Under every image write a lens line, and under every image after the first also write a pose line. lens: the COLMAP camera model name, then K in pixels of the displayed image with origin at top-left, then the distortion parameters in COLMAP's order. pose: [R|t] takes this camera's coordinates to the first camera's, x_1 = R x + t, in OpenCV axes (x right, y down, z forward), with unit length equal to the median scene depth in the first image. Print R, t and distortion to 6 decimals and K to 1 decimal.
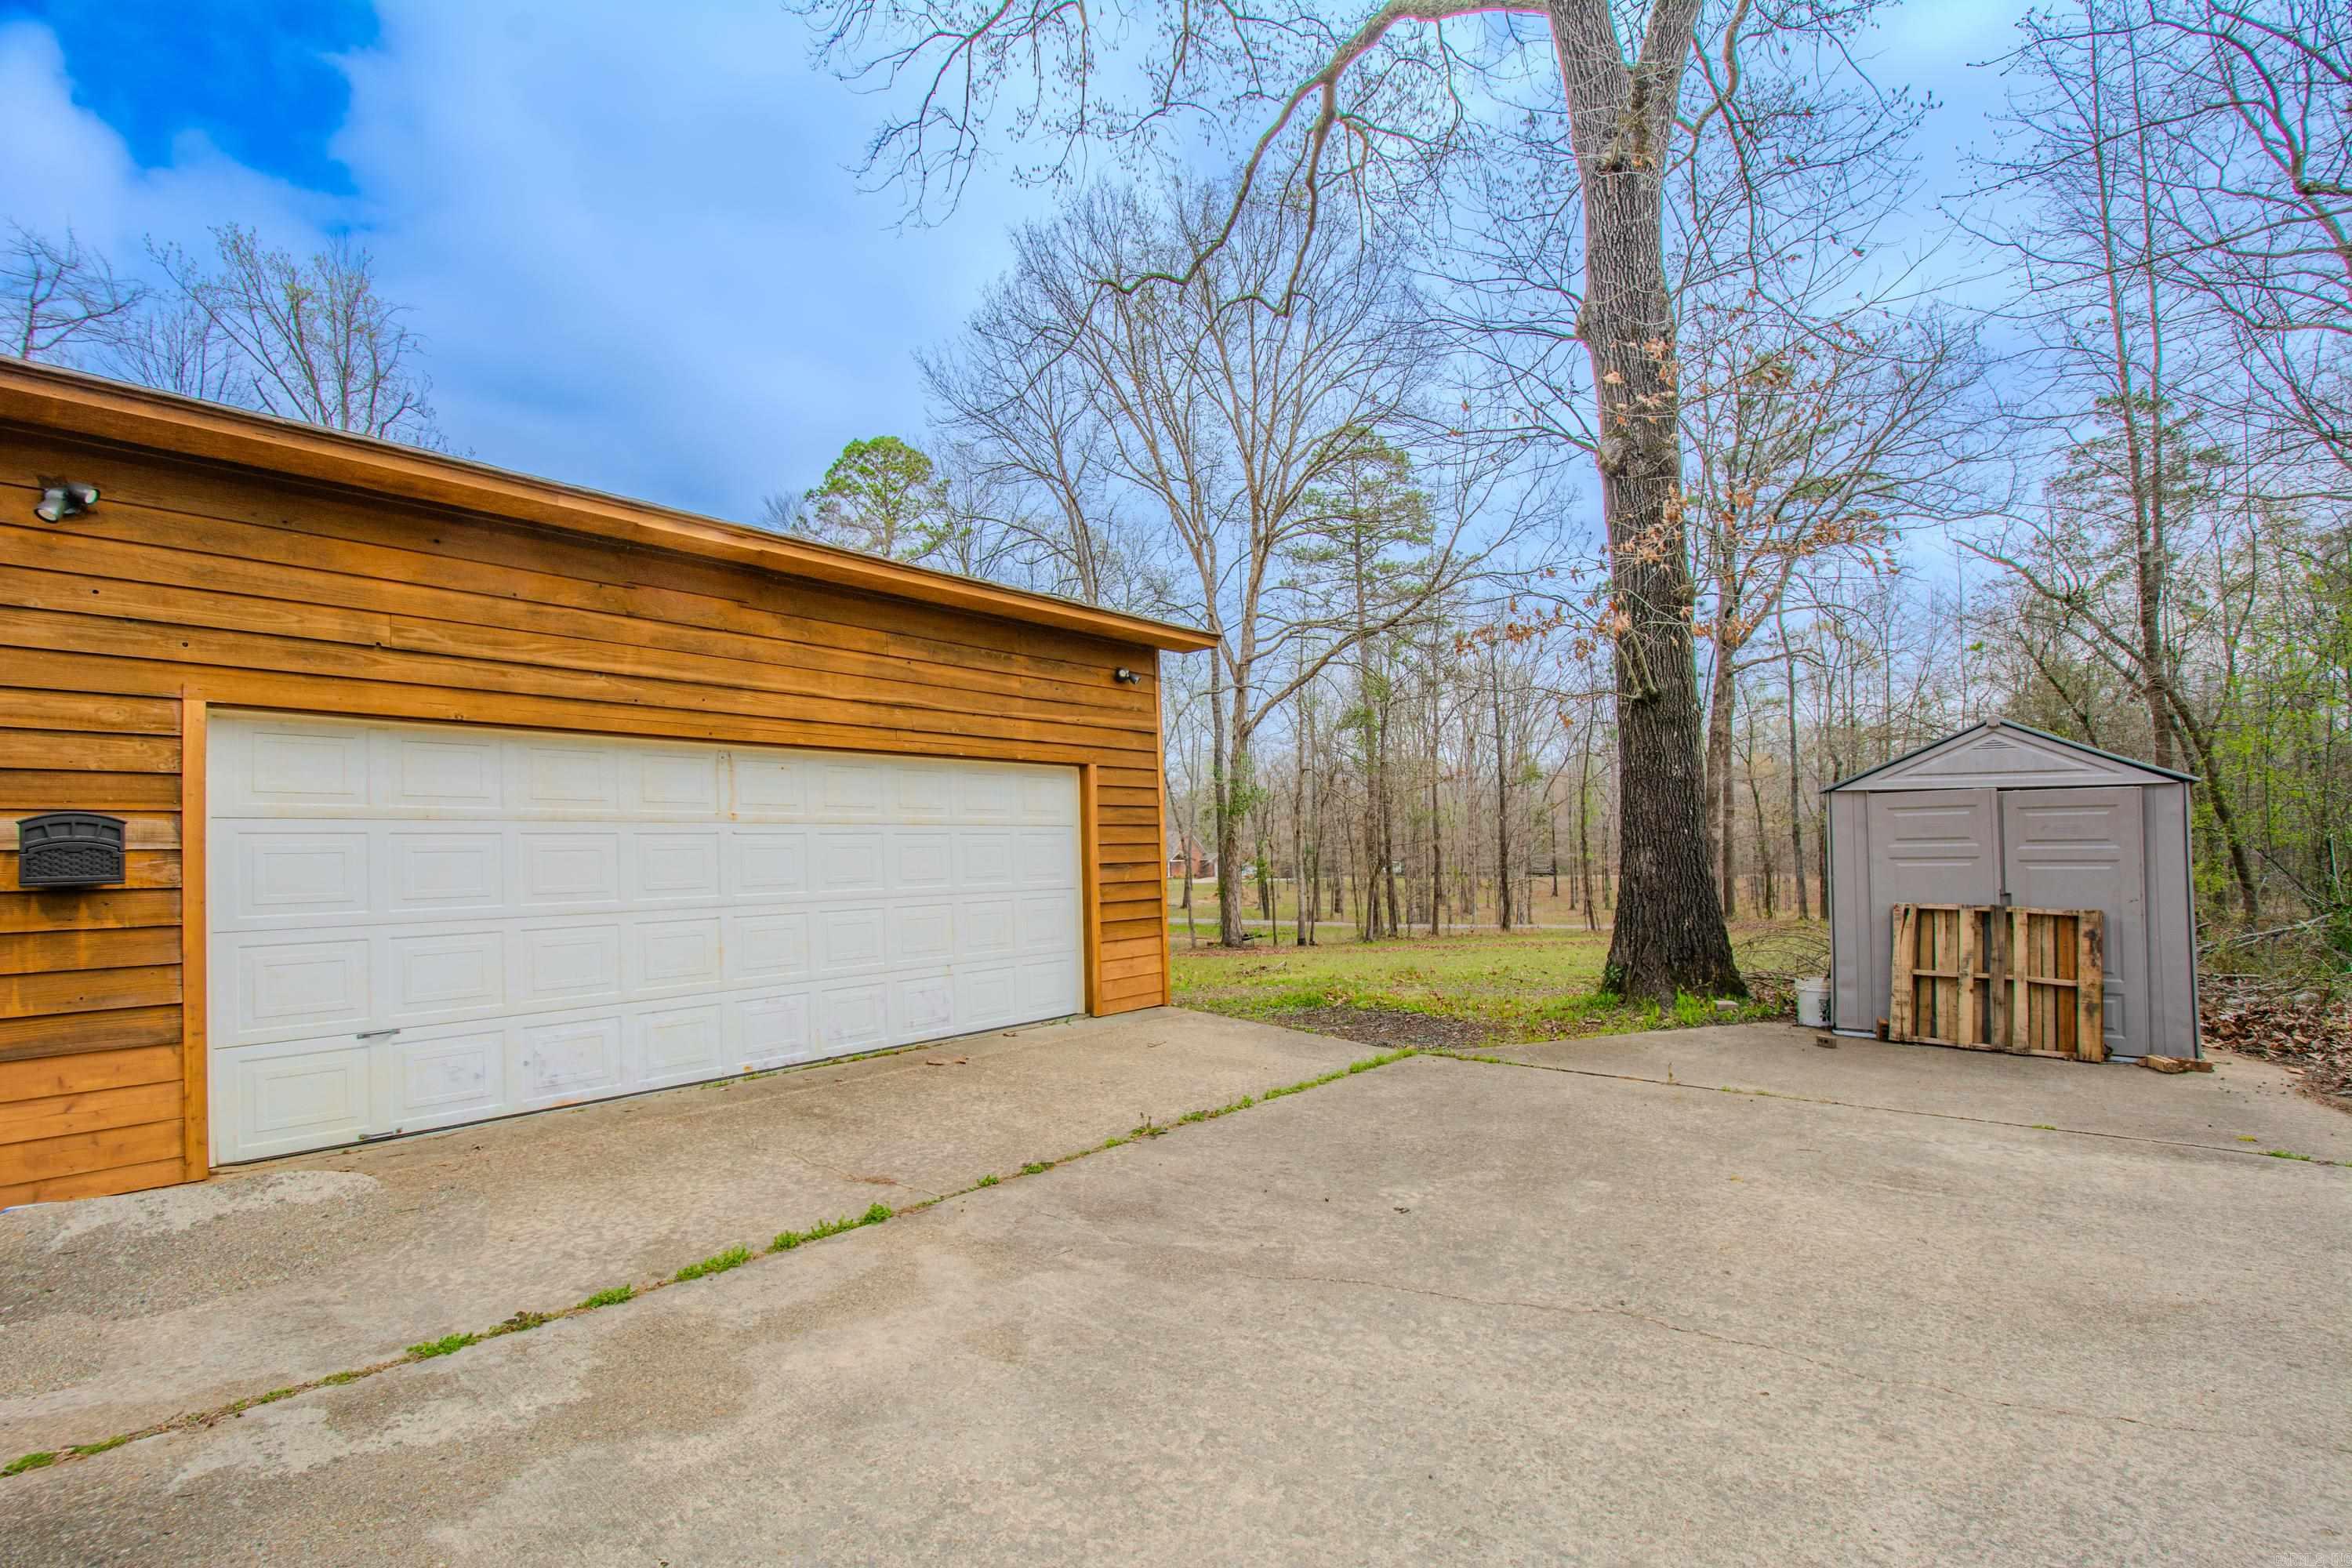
lens RADIAL K [[1060.2, 0, 1197.6], [0, 1060.2, 829.3], [0, 0, 1]] dist [0.000103, -0.009656]
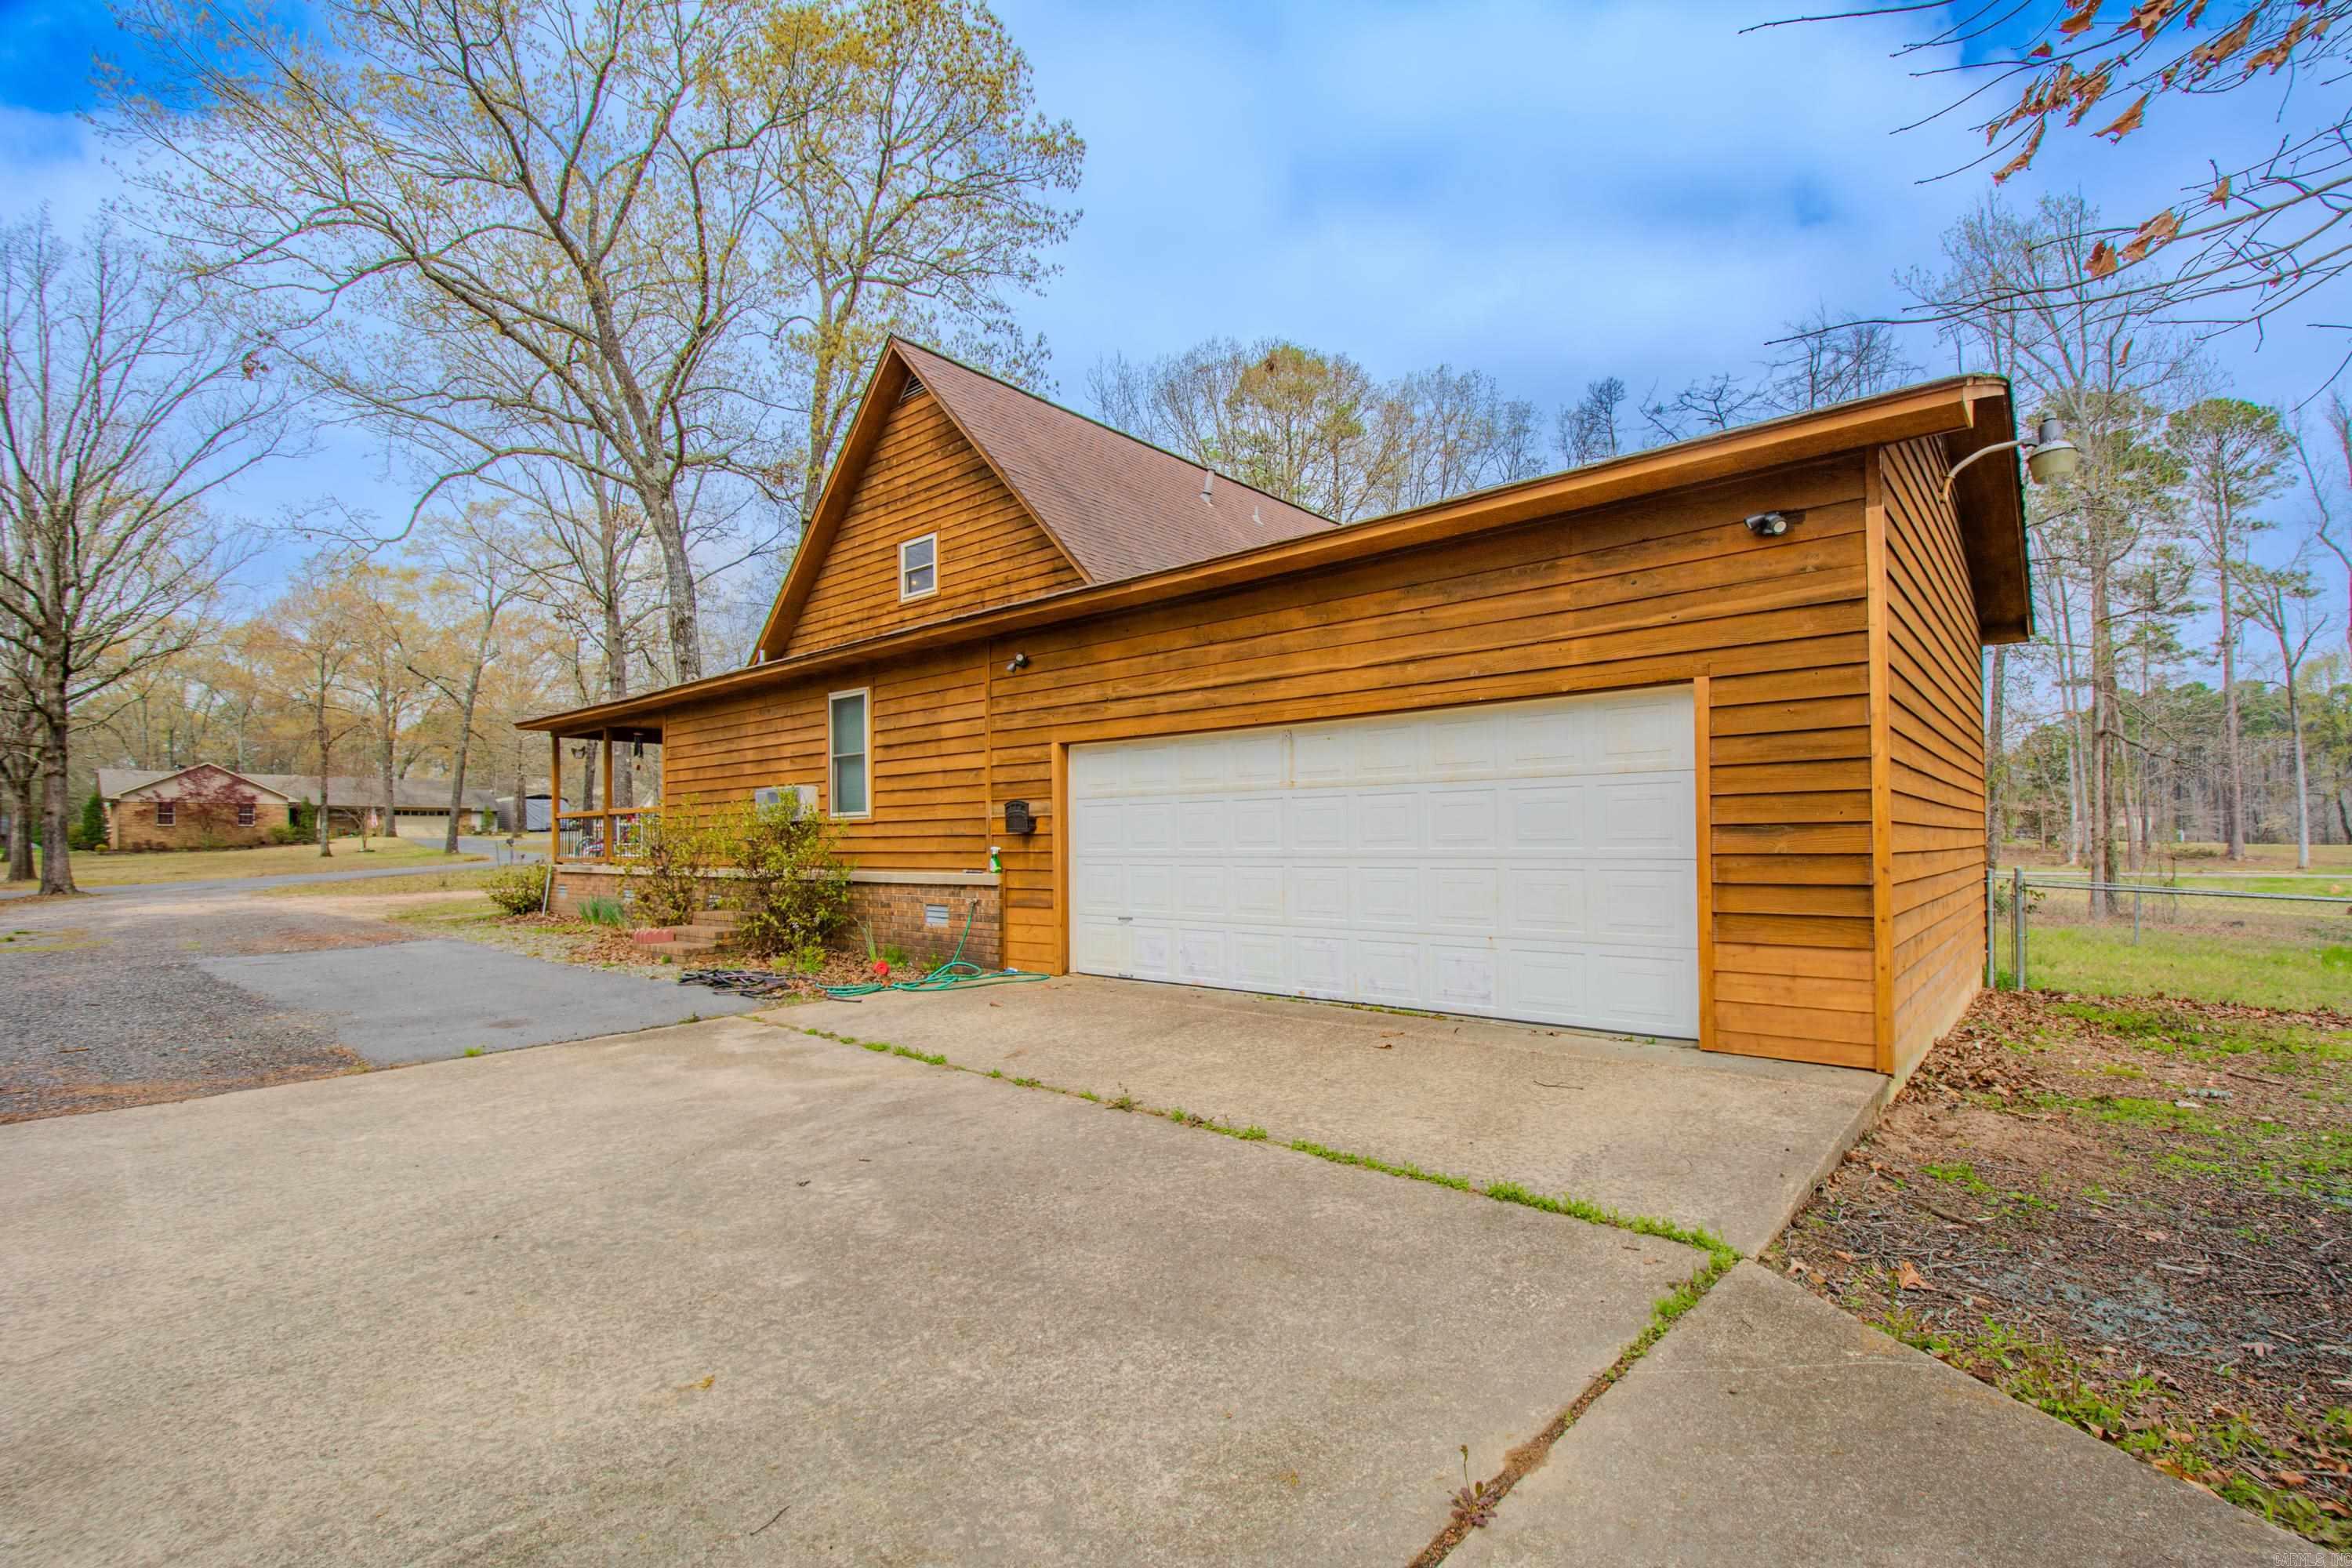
lens RADIAL K [[1060.2, 0, 1209.2], [0, 1060.2, 811.6], [0, 0, 1]] dist [0.000103, -0.009656]
pose [[-0.016284, 0.001861, -0.999866, 1.025916], [0.039414, 0.999222, 0.001217, 0.019684], [0.999090, -0.039389, -0.016345, 1.220581]]
